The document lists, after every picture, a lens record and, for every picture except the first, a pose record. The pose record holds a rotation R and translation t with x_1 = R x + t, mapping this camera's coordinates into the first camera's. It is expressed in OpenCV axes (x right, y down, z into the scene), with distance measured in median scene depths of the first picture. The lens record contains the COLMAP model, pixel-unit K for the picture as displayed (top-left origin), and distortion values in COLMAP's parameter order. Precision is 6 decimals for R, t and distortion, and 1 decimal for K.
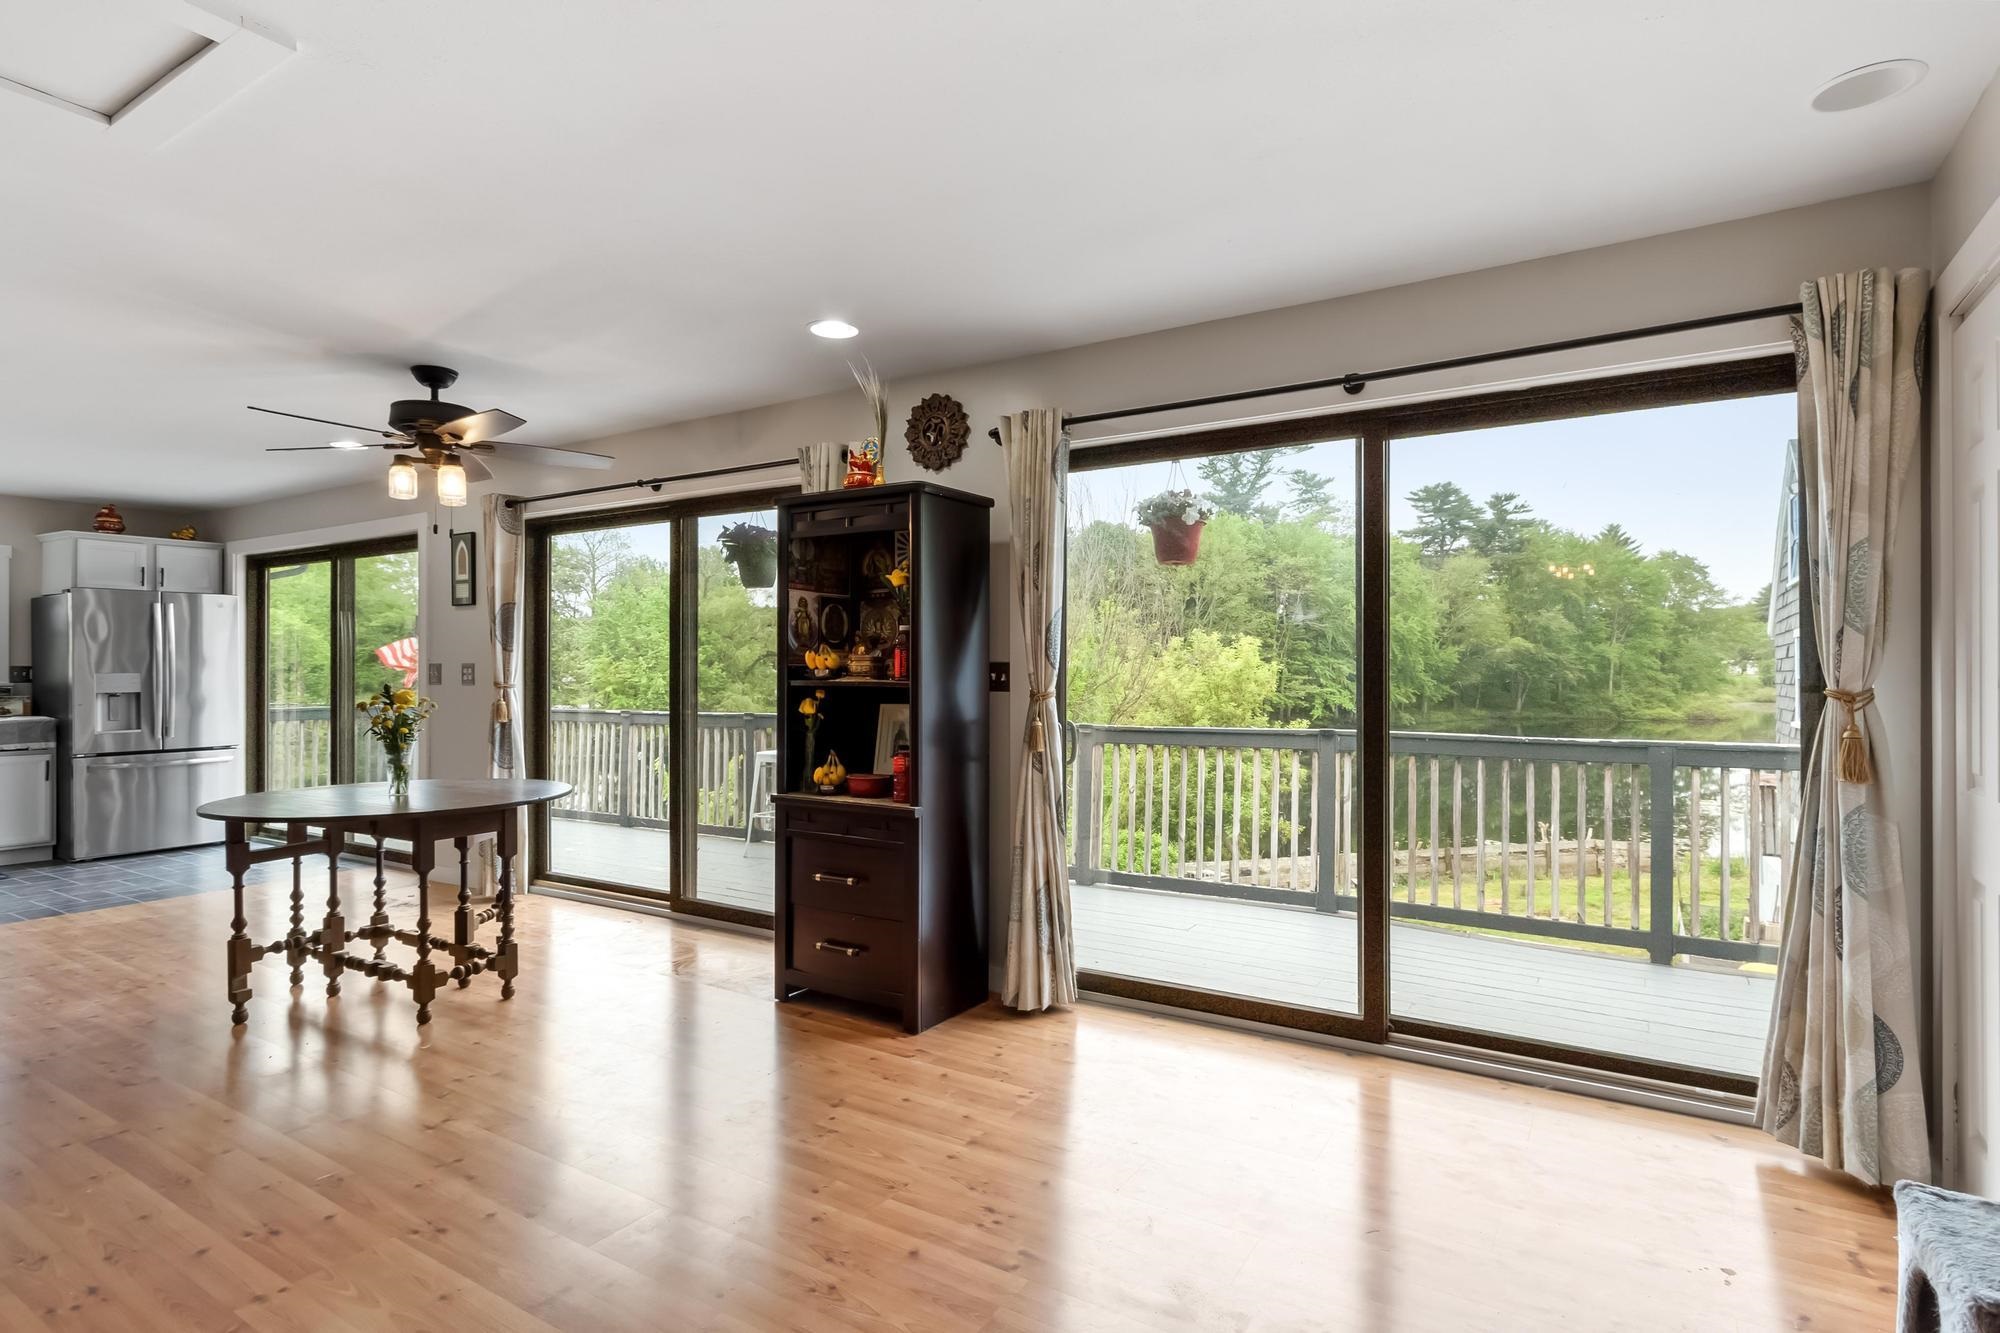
lens RADIAL K [[1029.1, 0, 1000.0], [0, 1029.1, 666.5], [0, 0, 1]] dist [0.003704, 0.000234]
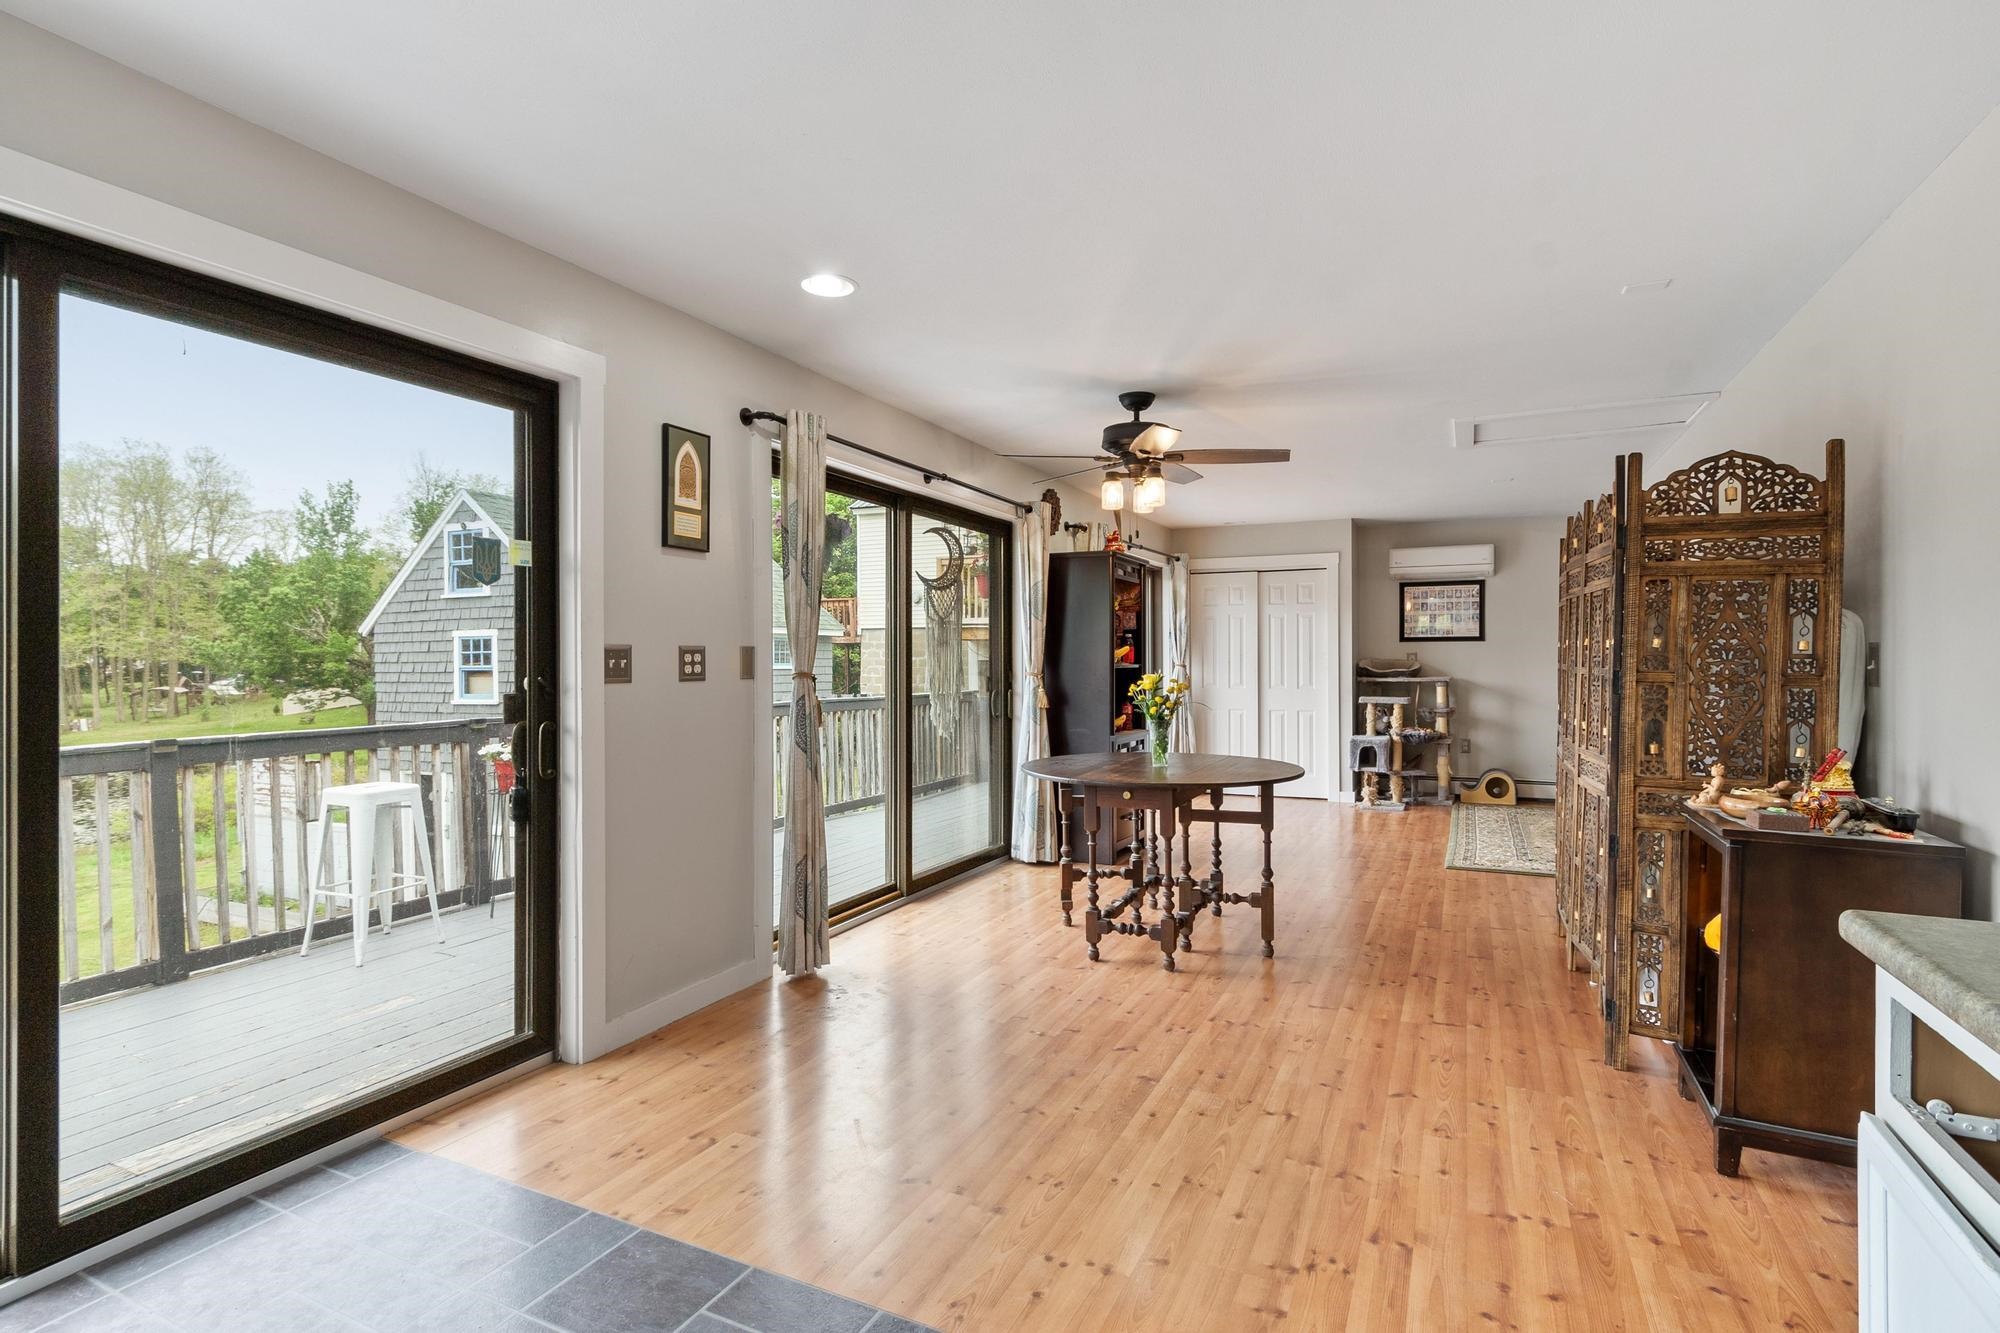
lens RADIAL K [[979.7, 0, 1000.0], [0, 979.7, 666.5], [0, 0, 1]] dist [0.000463, -0.000121]
pose [[-0.129851, -0.006678, 0.991511, -0.598106], [-0.001431, 0.999978, 0.006547, 0.002737], [-0.991532, -0.000568, -0.129858, 0.479994]]
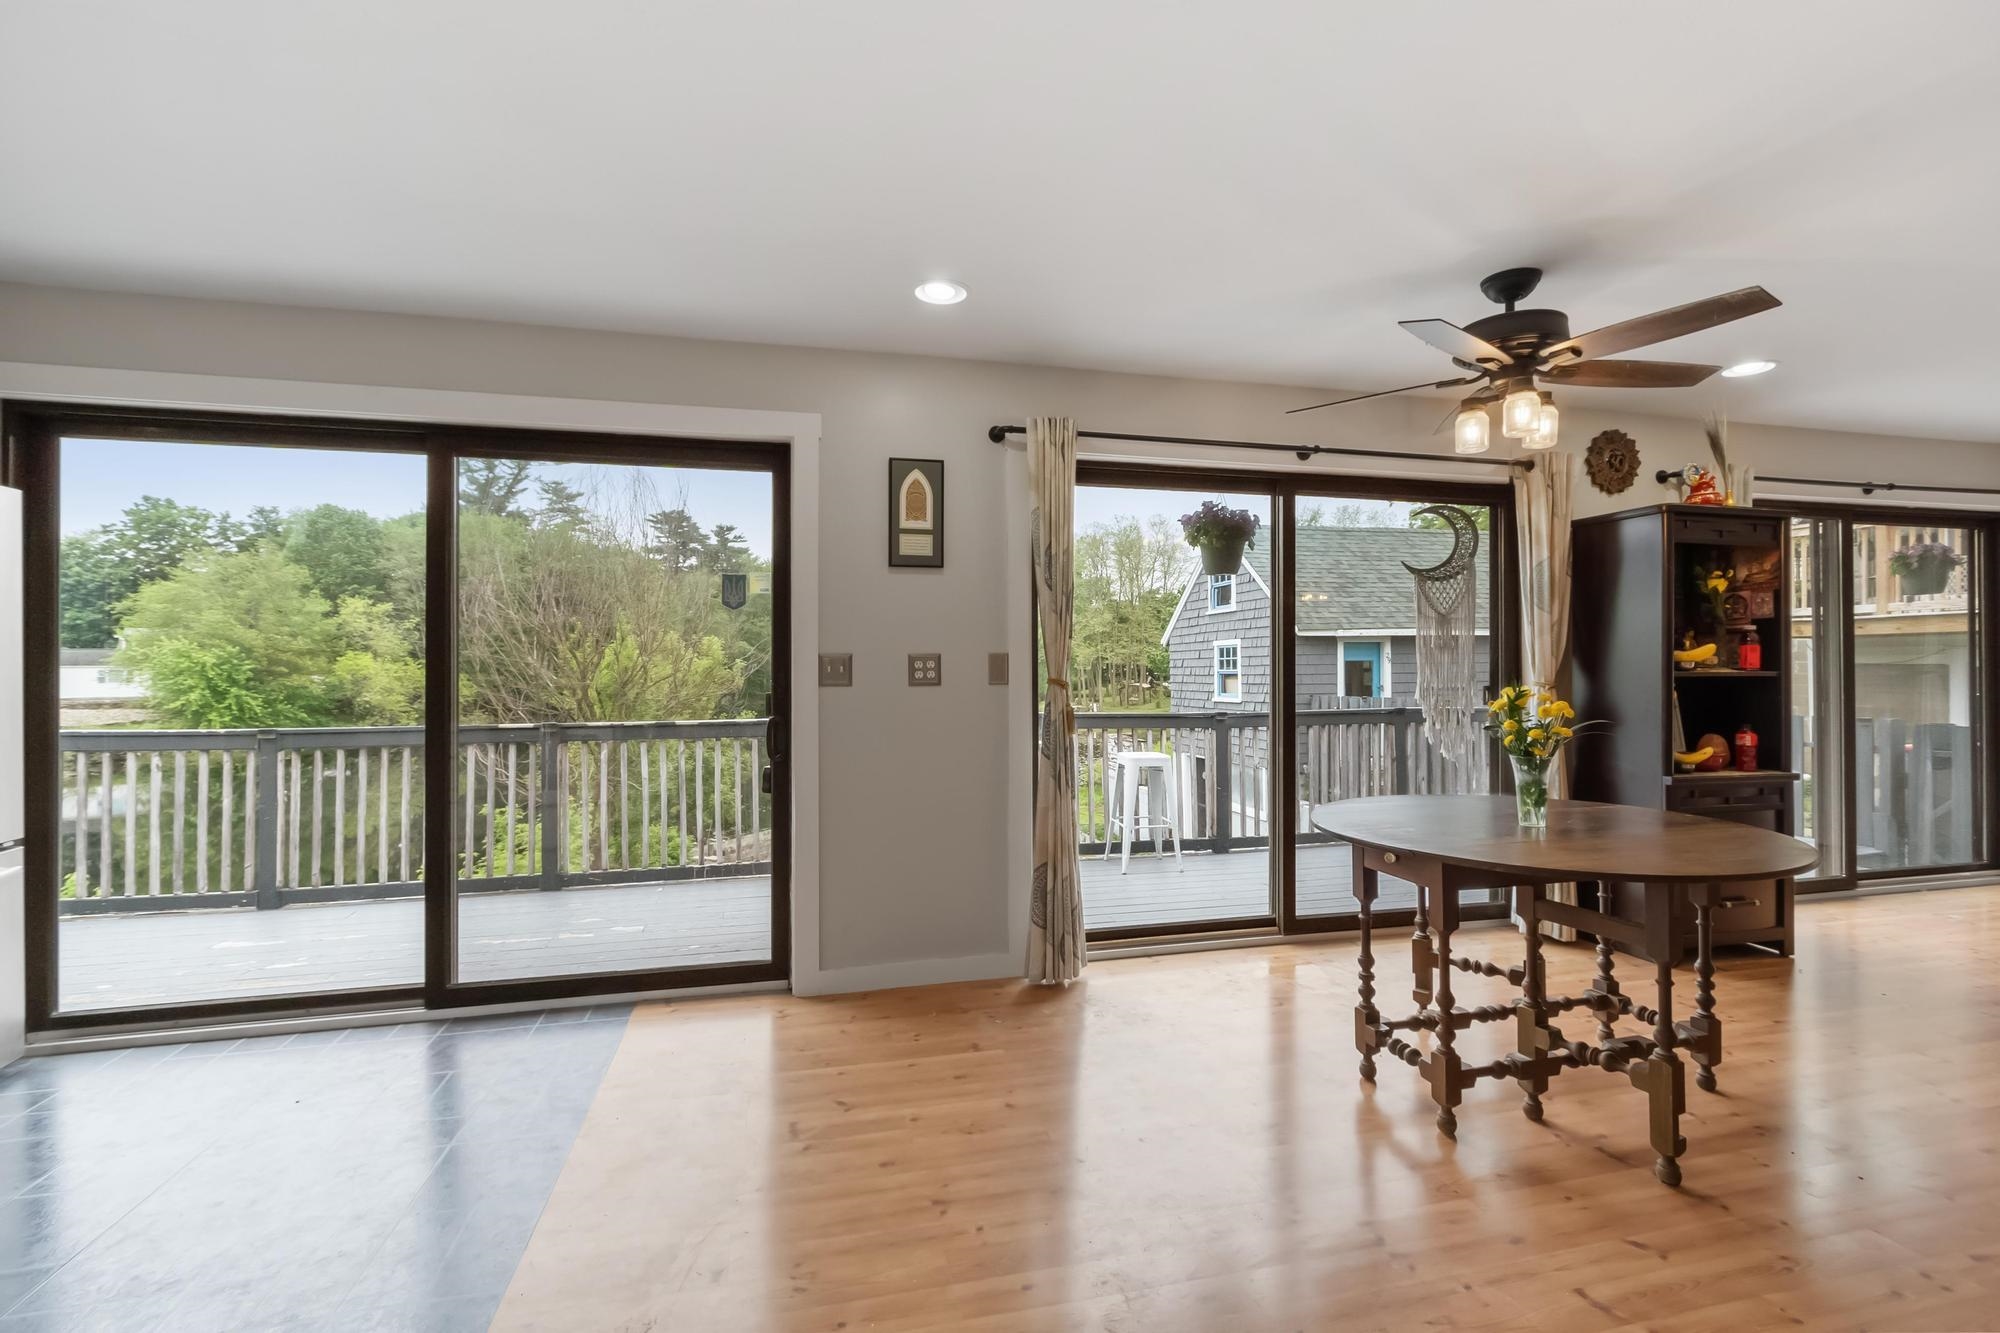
lens RADIAL K [[877.4, 0, 1000.0], [0, 877.4, 666.5], [0, 0, 1]] dist [0.000479, -0.000149]
pose [[0.689065, -0.002557, 0.724695, -0.482285], [0.000998, 0.999996, 0.002579, 0.002133], [-0.724699, -0.001054, 0.689065, 0.305518]]
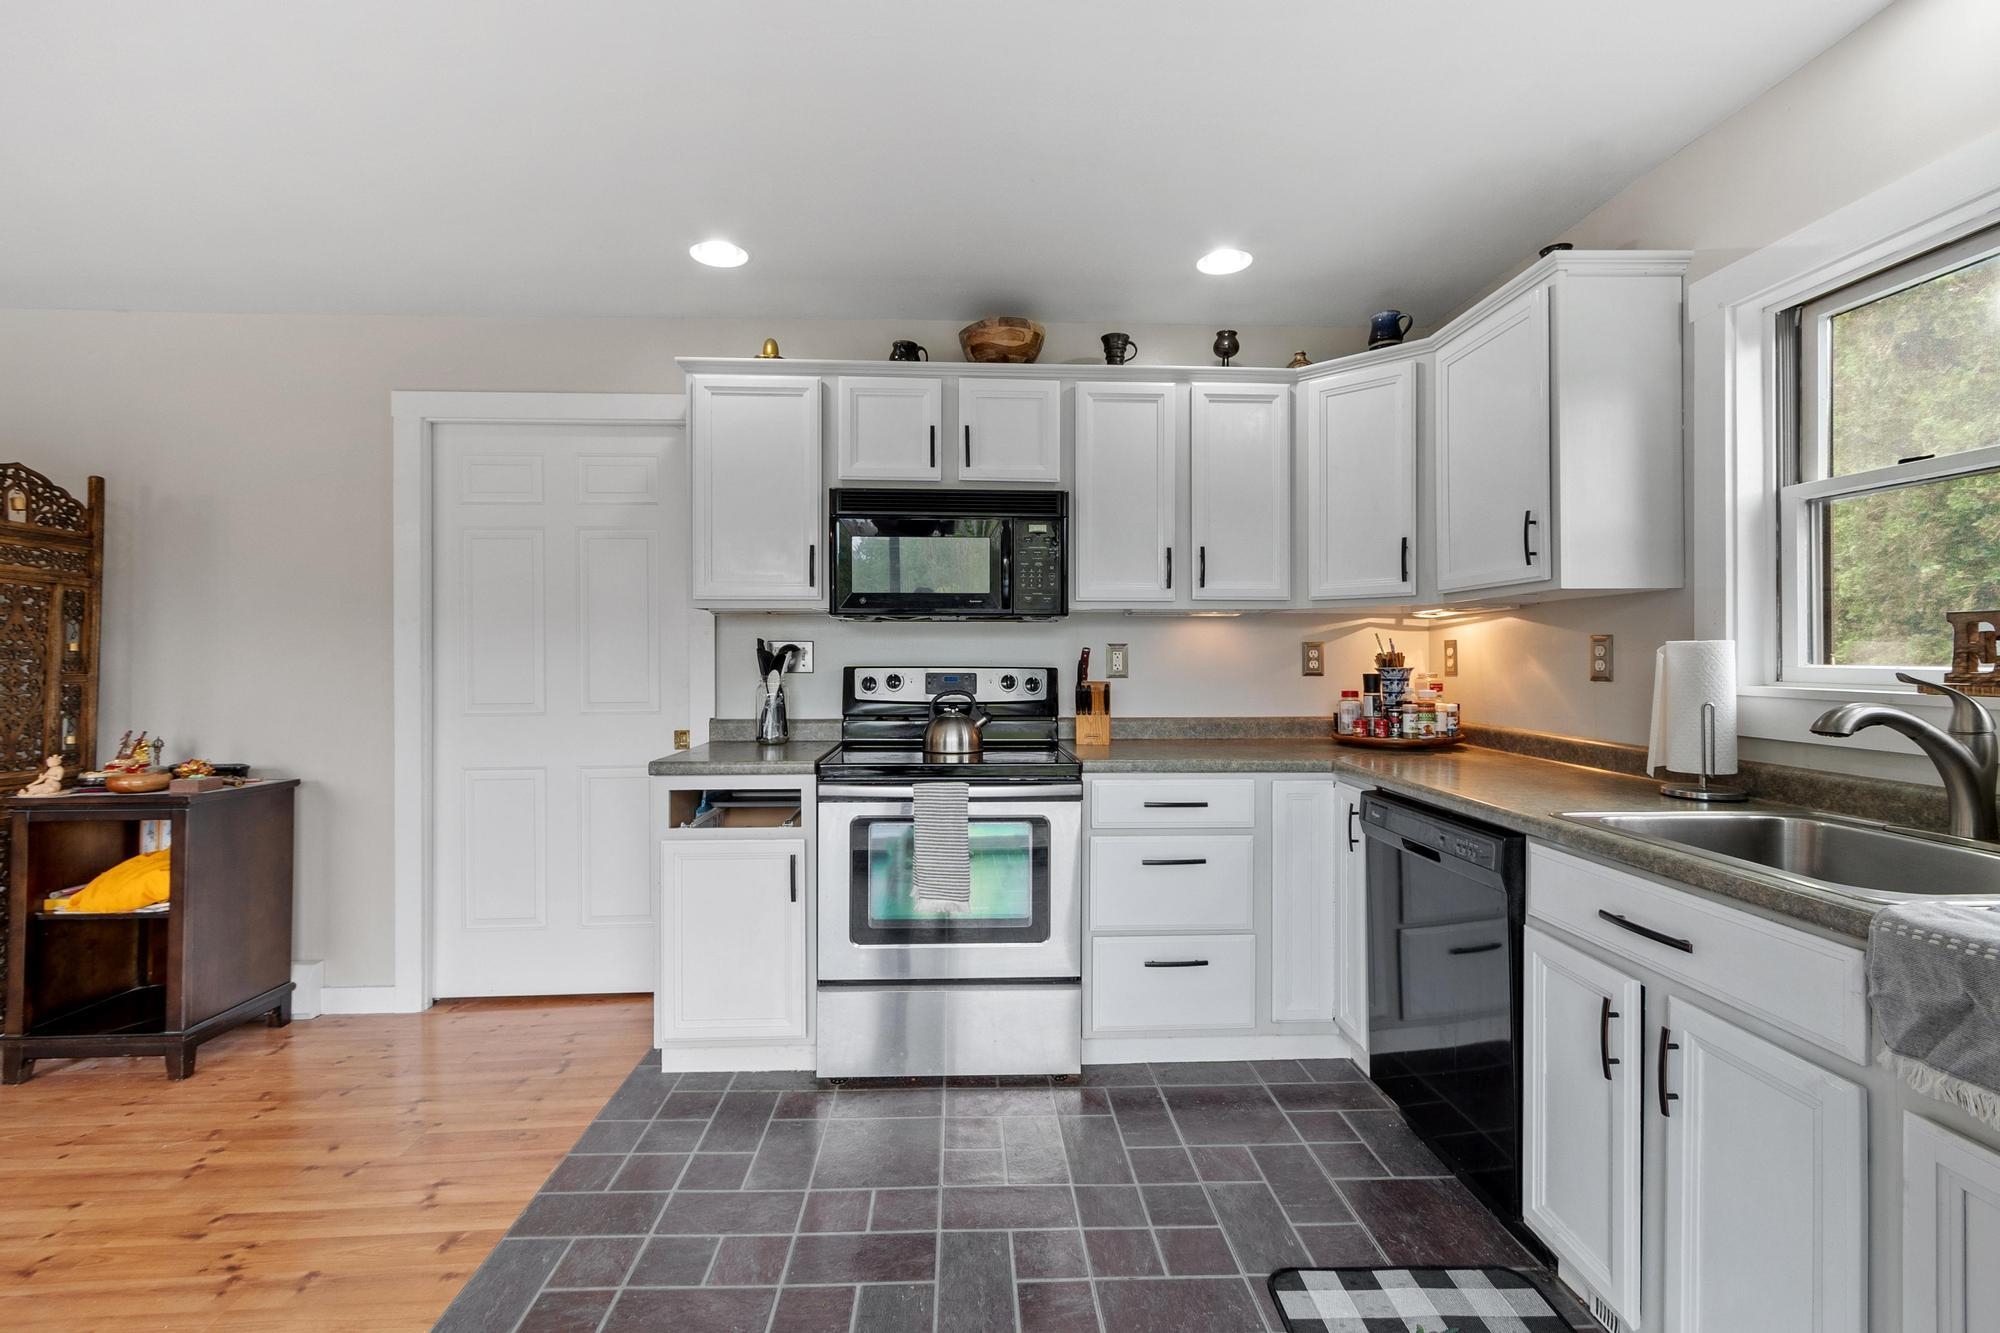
lens RADIAL K [[877.4, 0, 1000.0], [0, 877.4, 666.5], [0, 0, 1]] dist [0.000479, -0.000149]
pose [[-0.806600, 0.004340, -0.591081, -0.444115], [-0.002630, 0.999937, 0.010930, 0.000824], [0.591091, 0.010371, -0.806538, 0.615617]]
